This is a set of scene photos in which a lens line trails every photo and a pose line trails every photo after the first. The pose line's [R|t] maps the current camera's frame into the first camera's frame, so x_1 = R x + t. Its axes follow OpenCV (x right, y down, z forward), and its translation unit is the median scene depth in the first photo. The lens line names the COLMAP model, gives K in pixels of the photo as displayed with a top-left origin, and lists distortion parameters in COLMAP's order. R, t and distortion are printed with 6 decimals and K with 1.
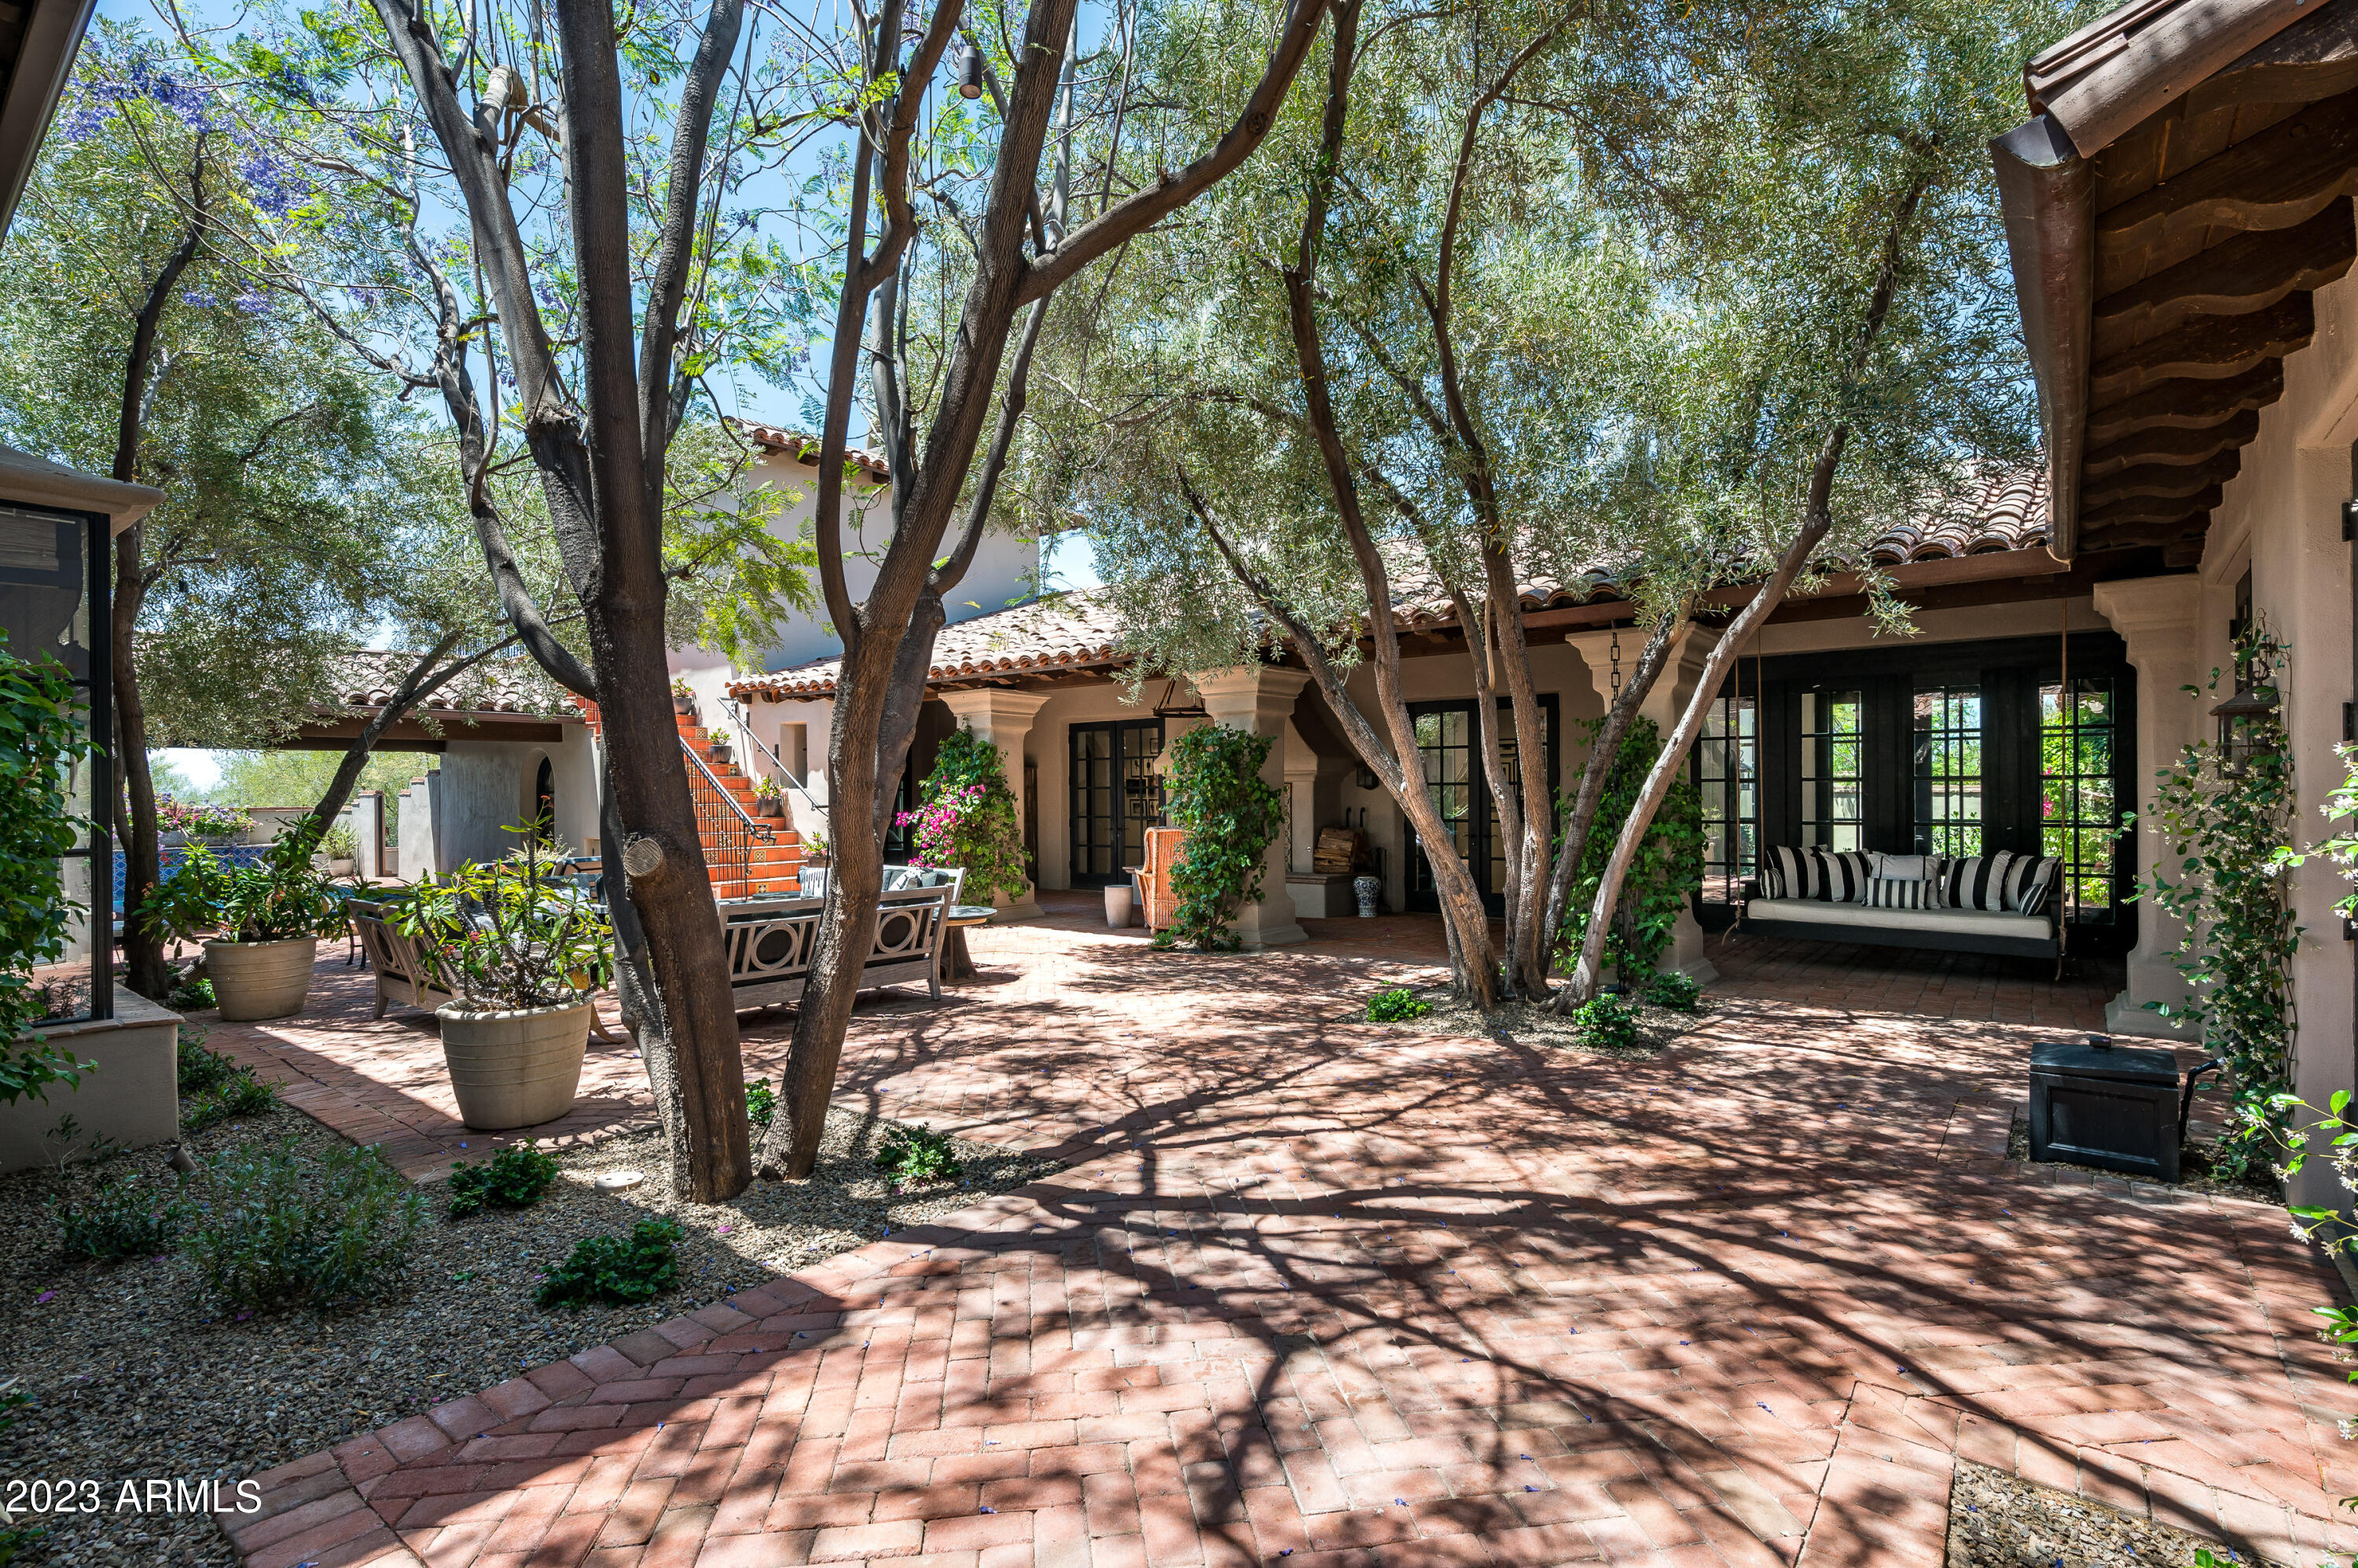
lens RADIAL K [[1123.2, 0, 1177.5], [0, 1123.2, 787.4], [0, 0, 1]] dist [-0.000212, -0.000016]
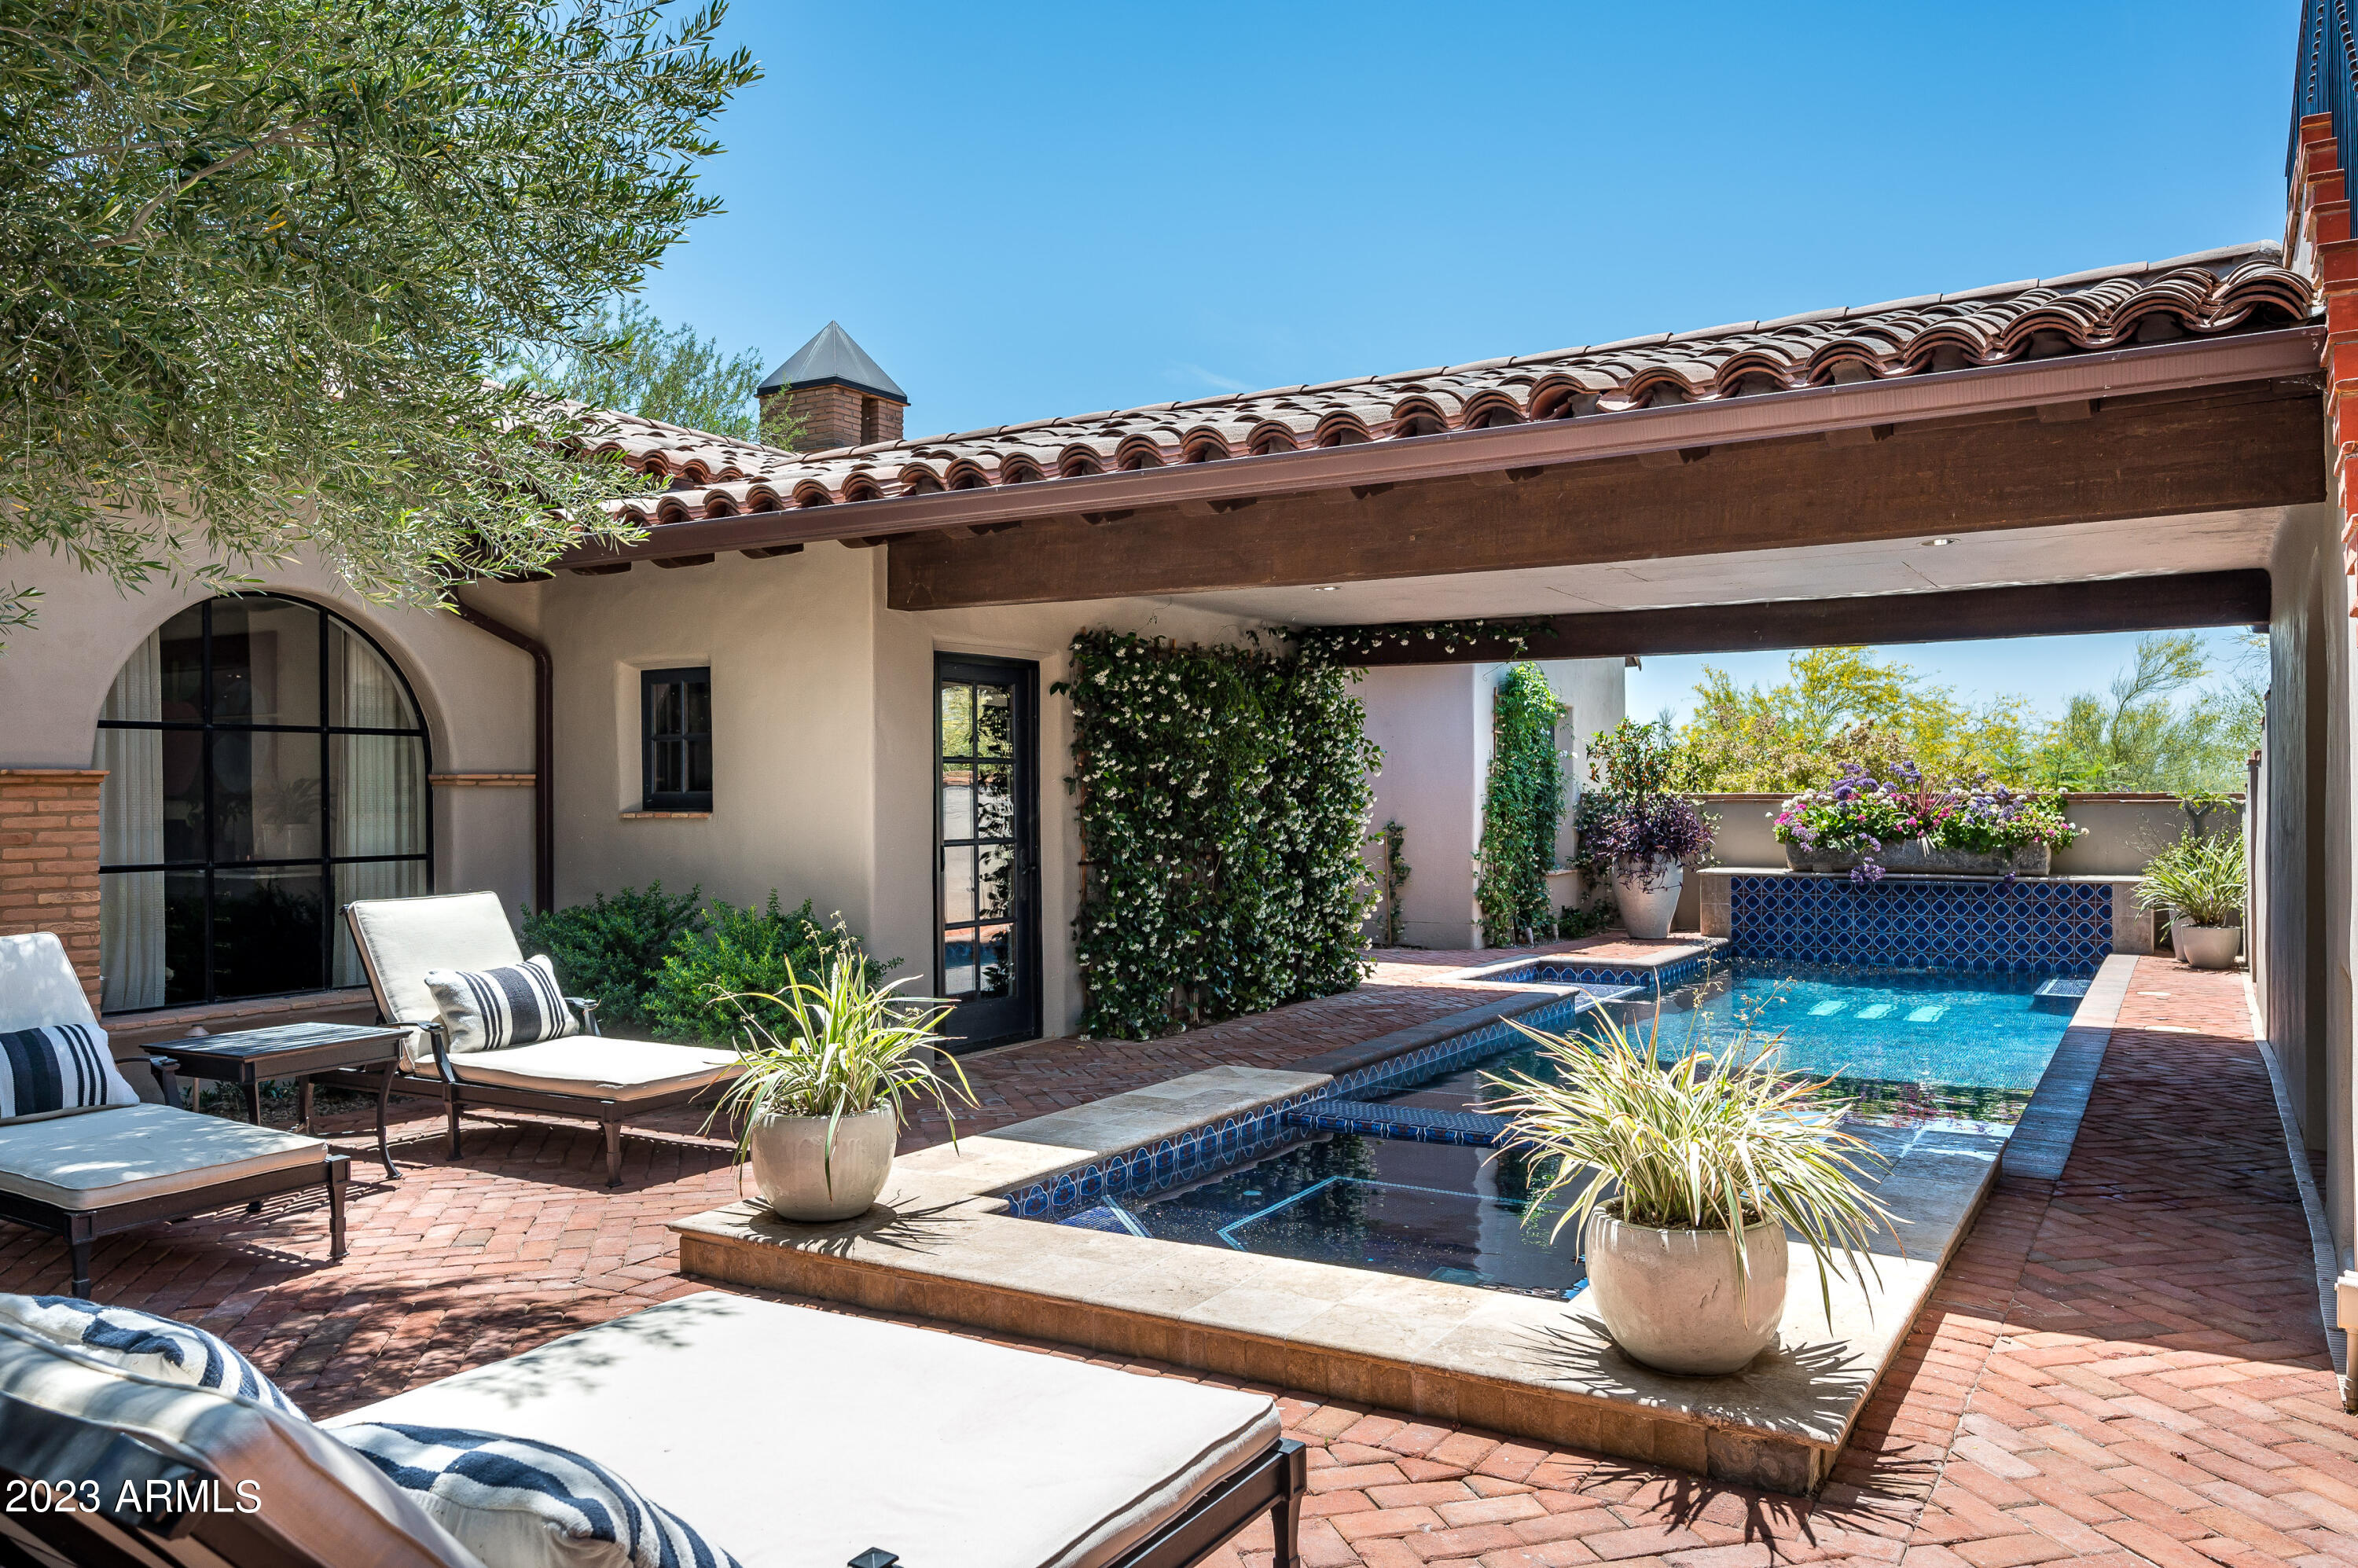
lens RADIAL K [[1684.1, 0, 1181.7], [0, 1684.1, 780.4], [0, 0, 1]] dist [-0.002335, -0.002885]
pose [[0.129576, -0.000066, -0.991570, -0.236614], [0.010758, 0.999941, 0.001339, 0.009547], [0.991511, -0.010841, 0.129569, 0.677845]]
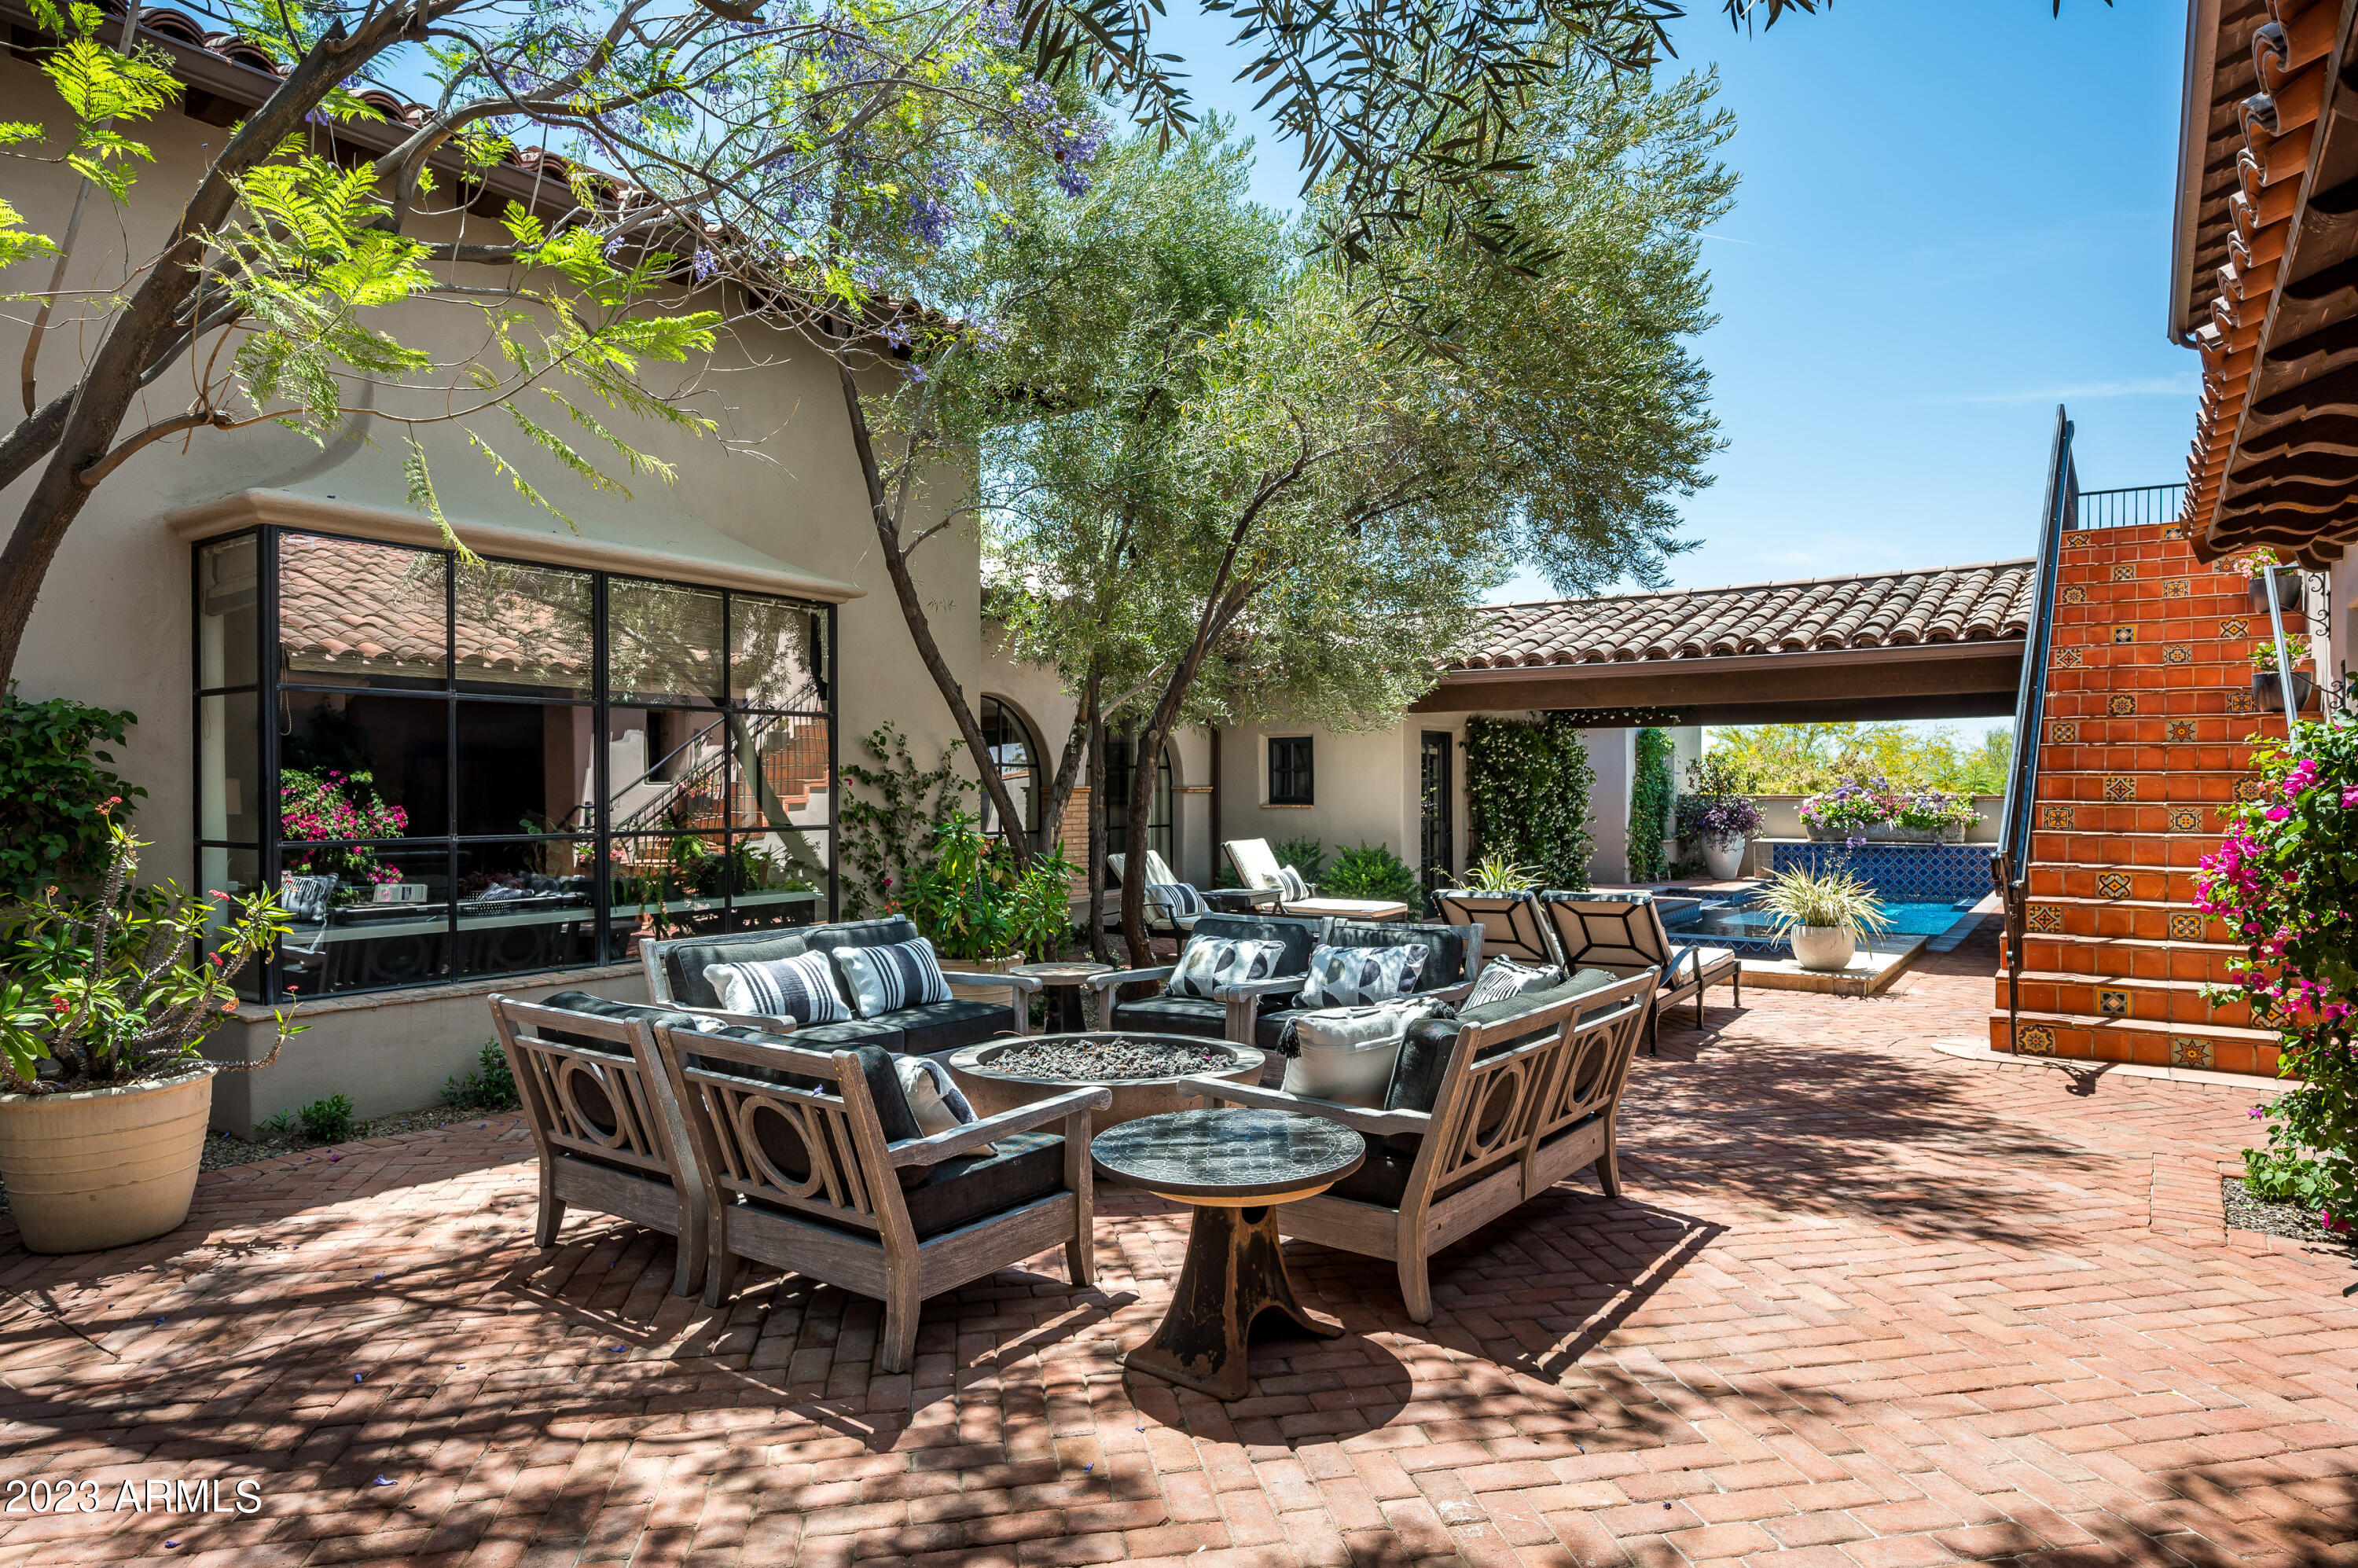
lens RADIAL K [[1353.6, 0, 1178.5], [0, 1353.6, 789.4], [0, 0, 1]] dist [-0.008860, -0.000586]
pose [[0.063825, 0.005995, -0.997943, 0.101717], [0.011009, 0.999917, 0.006711, 0.001490], [0.997900, -0.011415, 0.063753, 0.467258]]
